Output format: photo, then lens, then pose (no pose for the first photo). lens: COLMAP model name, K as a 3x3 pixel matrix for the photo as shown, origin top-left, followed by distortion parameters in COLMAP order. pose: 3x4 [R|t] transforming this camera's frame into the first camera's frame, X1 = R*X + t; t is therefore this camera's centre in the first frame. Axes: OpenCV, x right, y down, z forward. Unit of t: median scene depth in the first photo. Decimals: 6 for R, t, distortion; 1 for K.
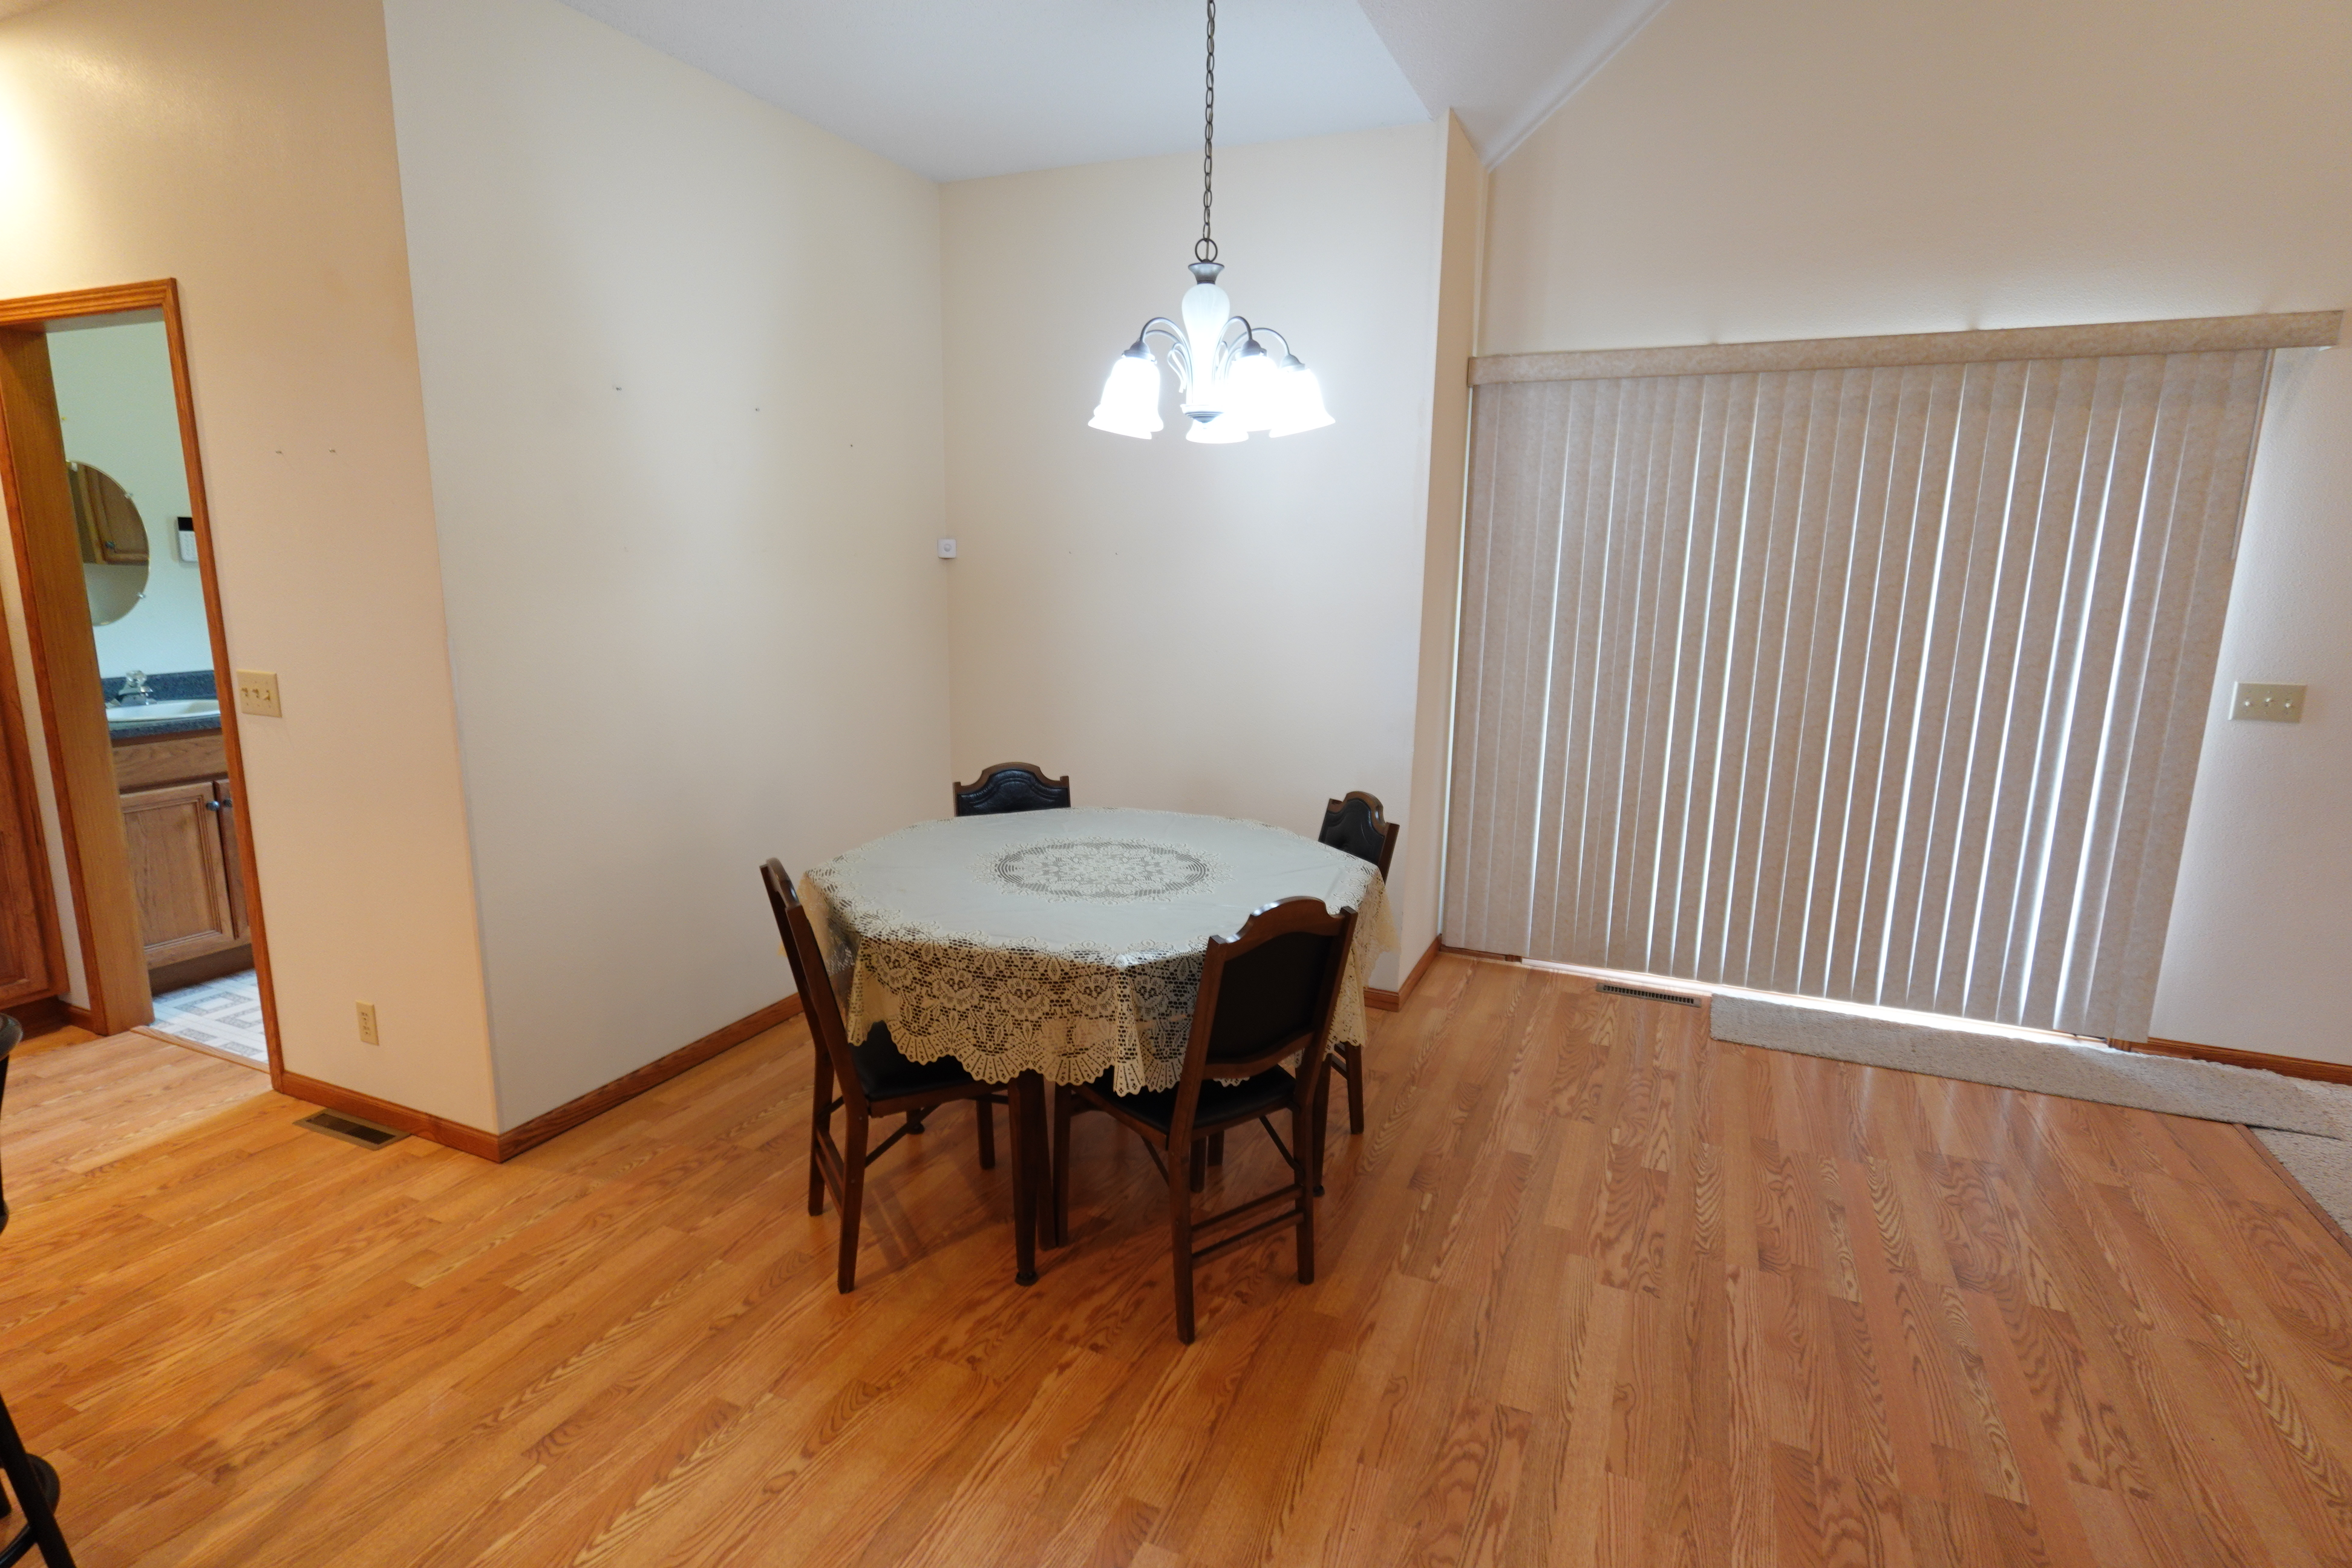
lens RADIAL K [[1196.3, 0, 1168.9], [0, 1196.3, 785.1], [0, 0, 1]] dist [-0.002447, -0.001362]
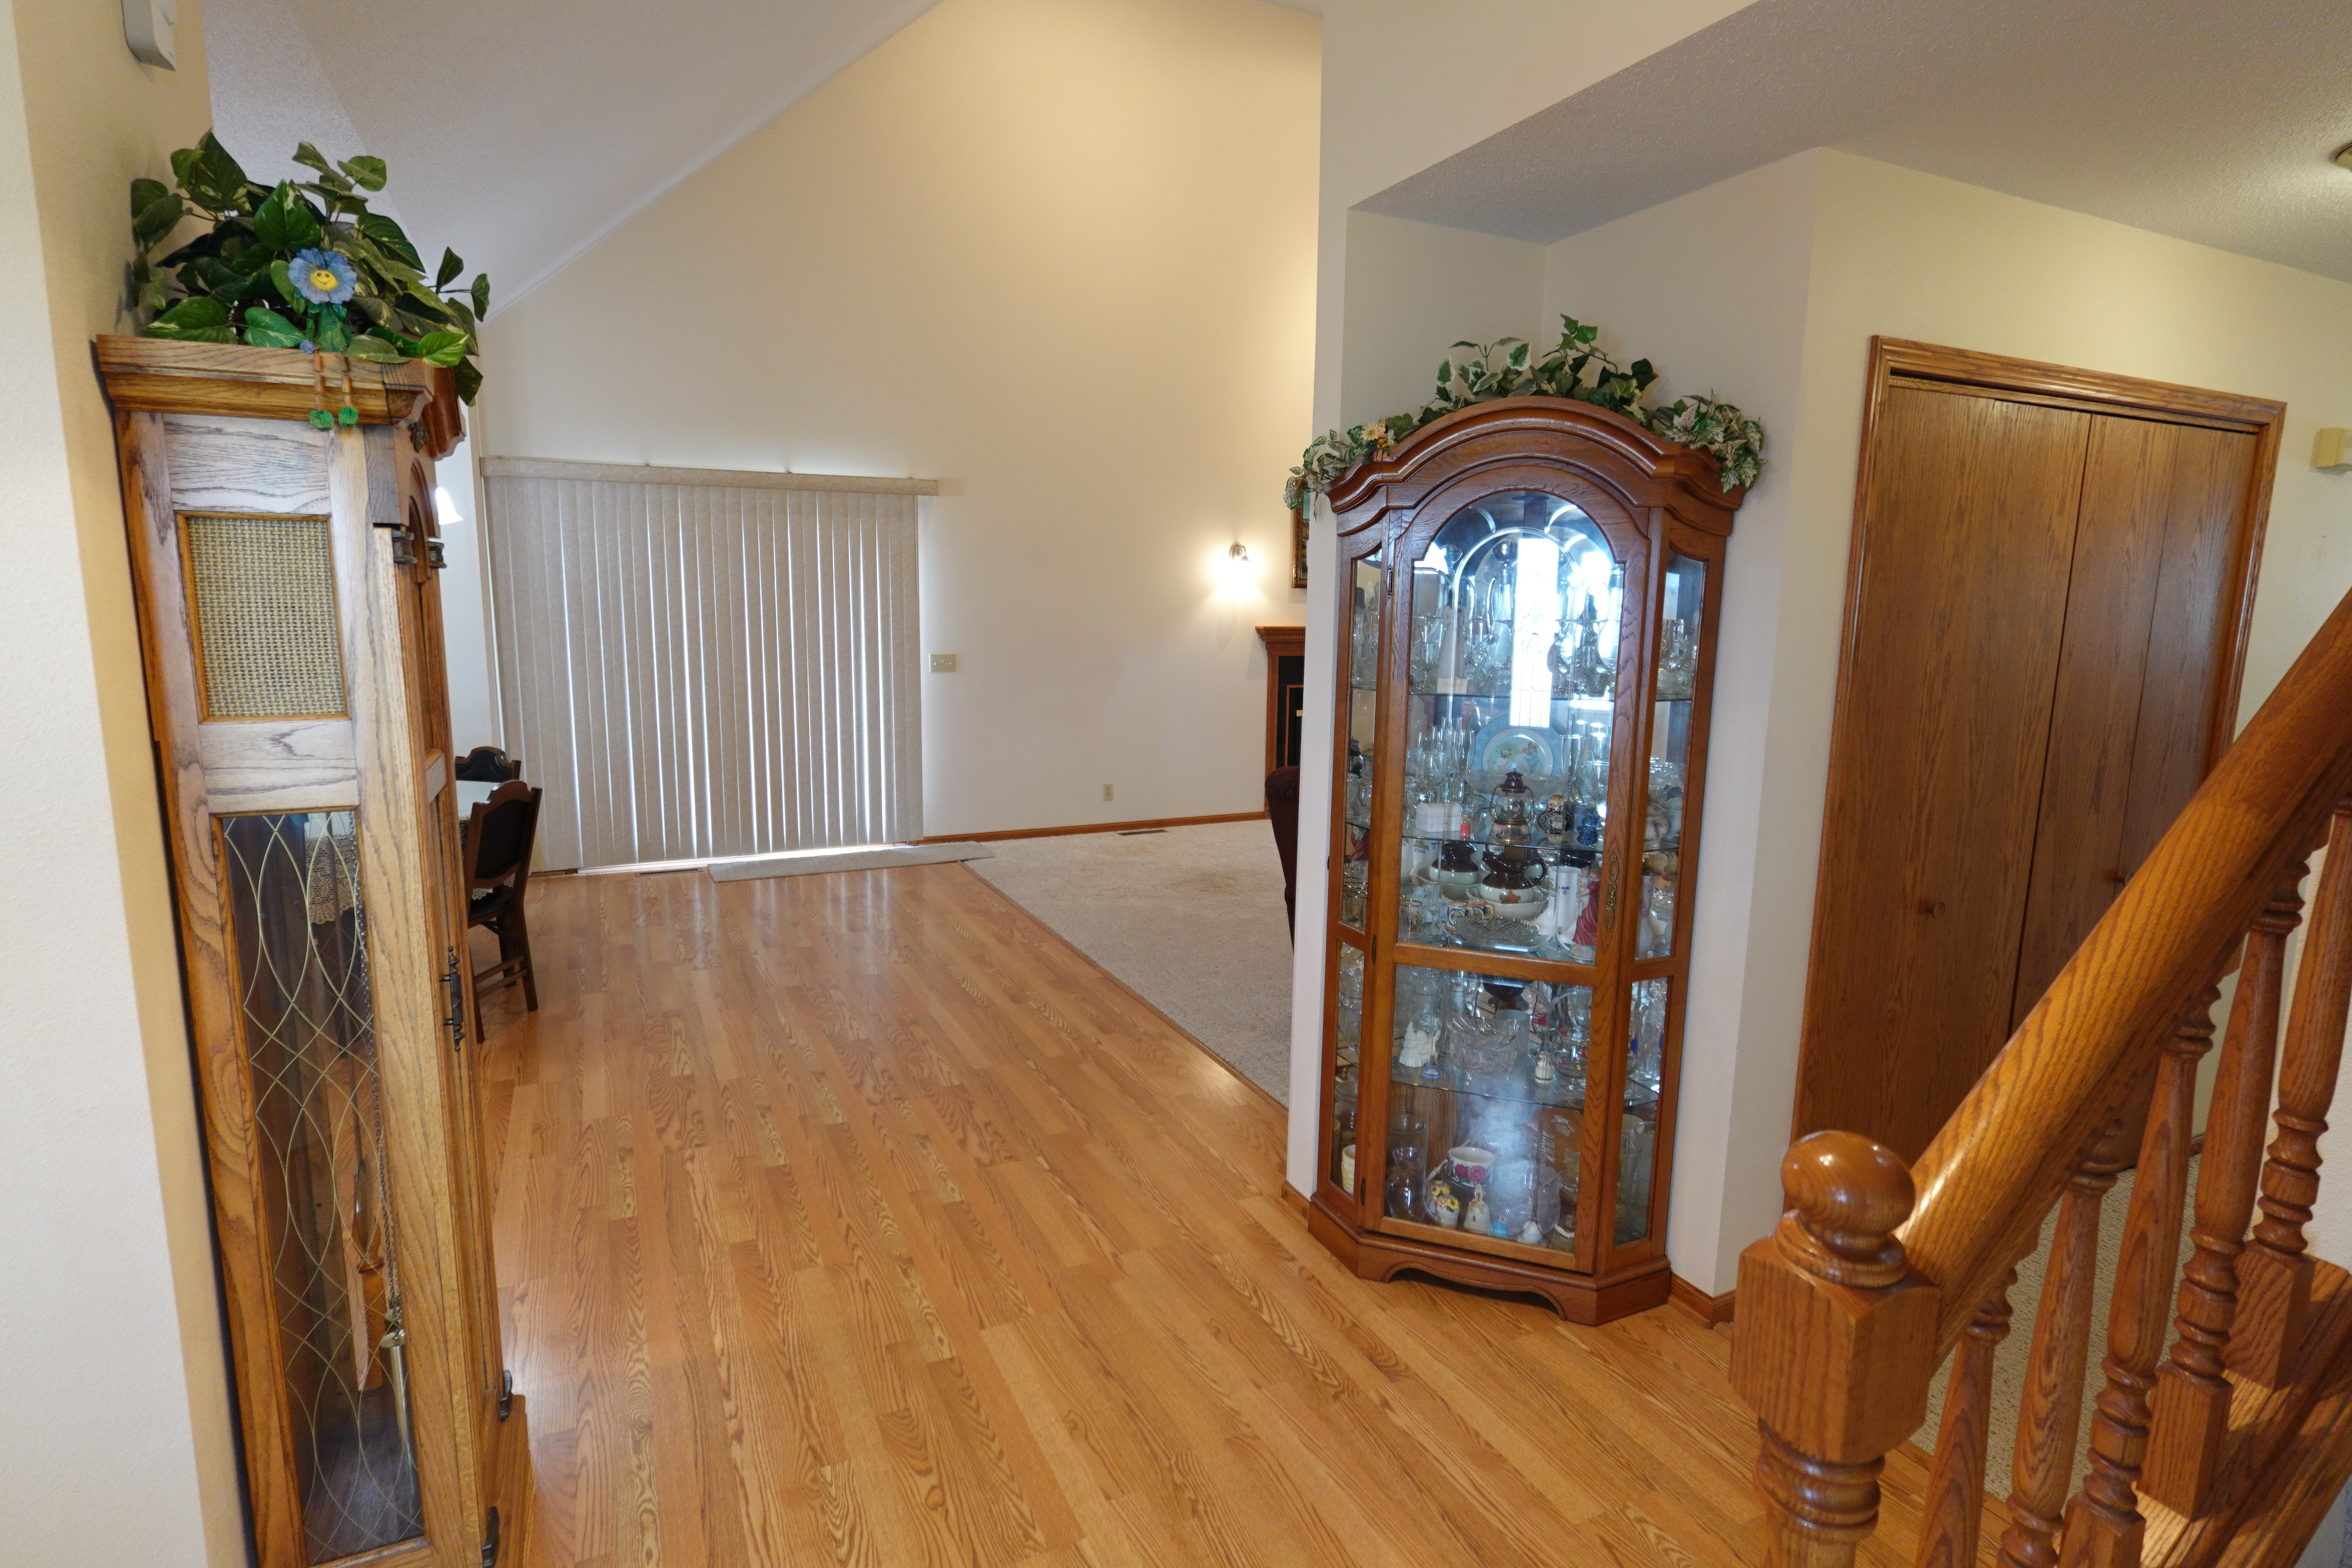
lens RADIAL K [[1196.3, 0, 1176.0], [0, 1196.3, 785.0], [0, 0, 1]] dist [-0.002447, -0.001362]
pose [[0.645018, -0.125314, 0.753822, -0.385210], [0.143016, 0.988828, 0.042008, 0.104532], [-0.750665, 0.080713, 0.655734, -0.610205]]
